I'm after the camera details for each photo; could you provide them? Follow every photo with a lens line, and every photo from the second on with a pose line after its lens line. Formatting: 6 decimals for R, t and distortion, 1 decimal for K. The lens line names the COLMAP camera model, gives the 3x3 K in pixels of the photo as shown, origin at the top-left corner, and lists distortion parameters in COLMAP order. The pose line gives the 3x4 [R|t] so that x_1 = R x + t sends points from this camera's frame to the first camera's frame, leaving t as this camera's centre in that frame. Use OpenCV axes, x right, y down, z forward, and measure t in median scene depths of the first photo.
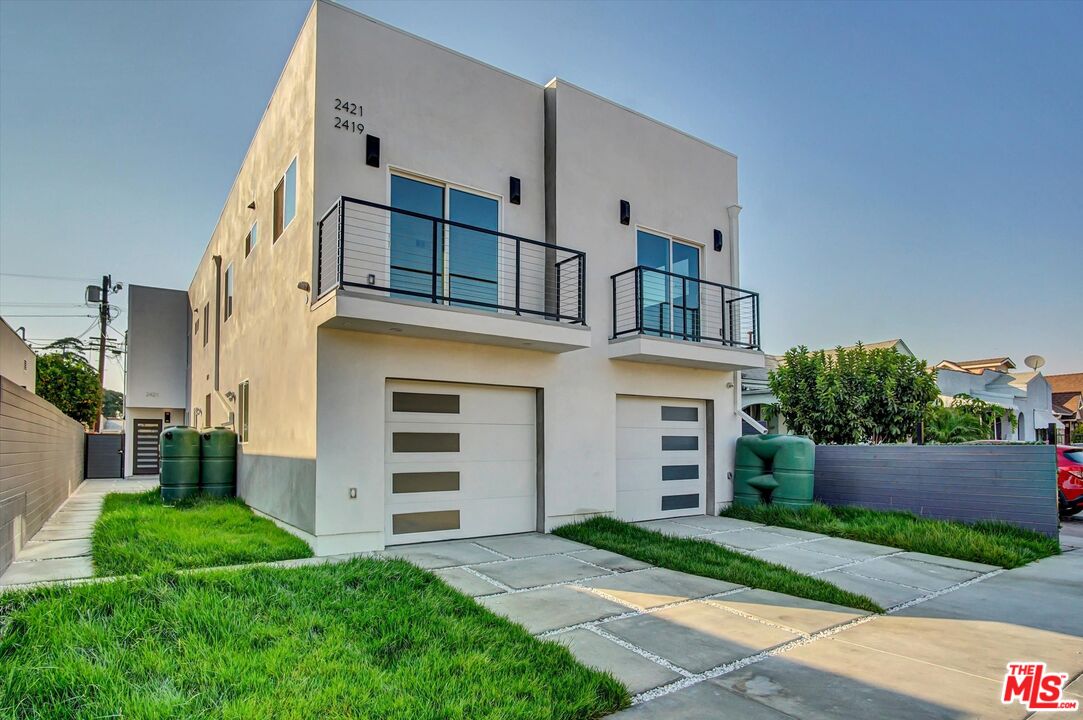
lens RADIAL K [[603.9, 0, 547.2], [0, 603.9, 425.8], [0, 0, 1]] dist [-0.023431, -0.000078]
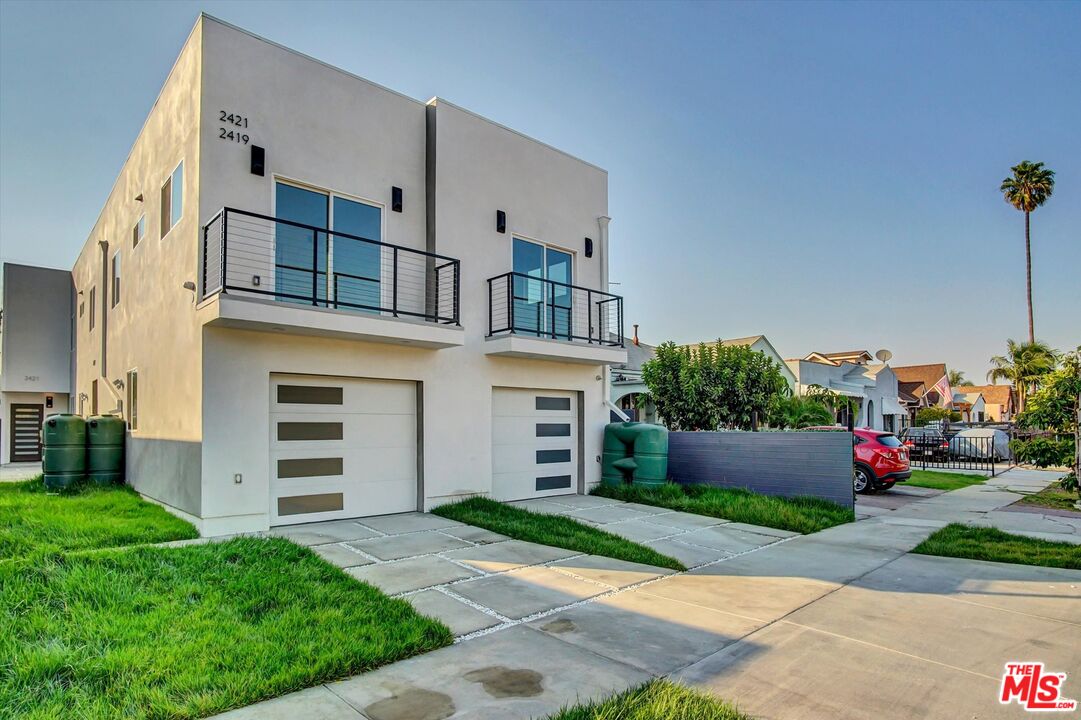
lens RADIAL K [[596.1, 0, 537.4], [0, 596.1, 415.8], [0, 0, 1]] dist [-0.019940, 0.000802]
pose [[0.991812, 0.000538, 0.127707, 0.056464], [-0.002036, 0.999931, 0.011603, -0.011164], [-0.127691, -0.011768, 0.991744, -0.095693]]
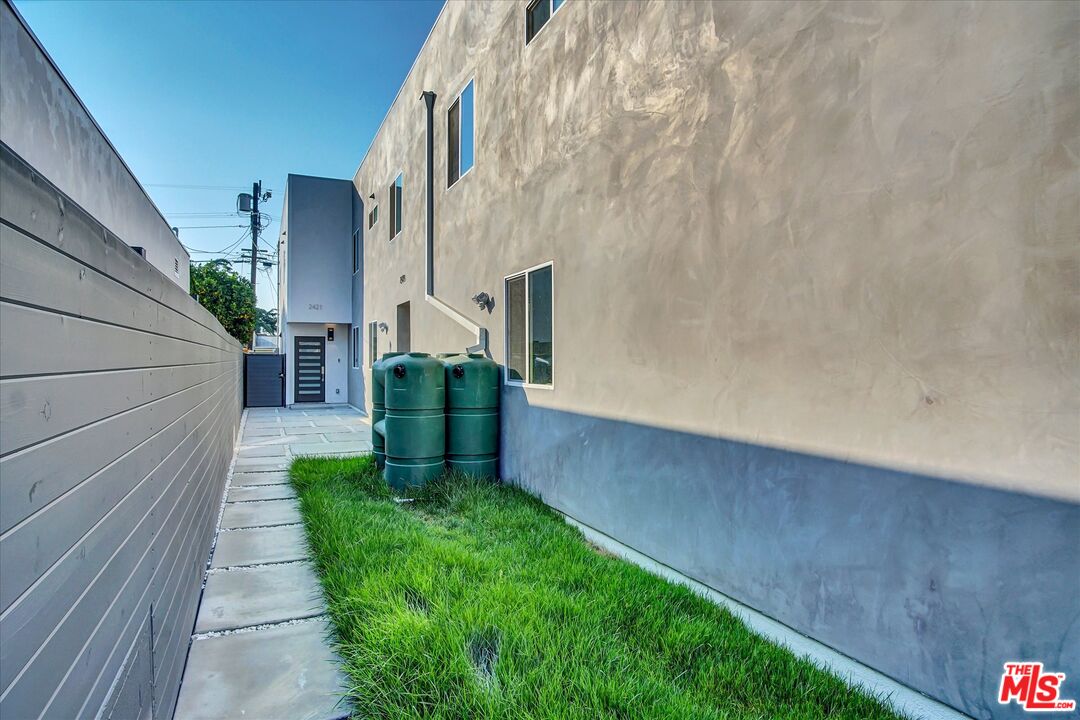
lens RADIAL K [[616.6, 0, 540.0], [0, 616.6, 360.0], [0, 0, 1]] dist [-0.035449, -0.000585]
pose [[0.980850, 0.003783, -0.194726, -0.452353], [0.002729, 0.999446, 0.033164, -0.014329], [0.194744, -0.033060, 0.980297, 0.536059]]
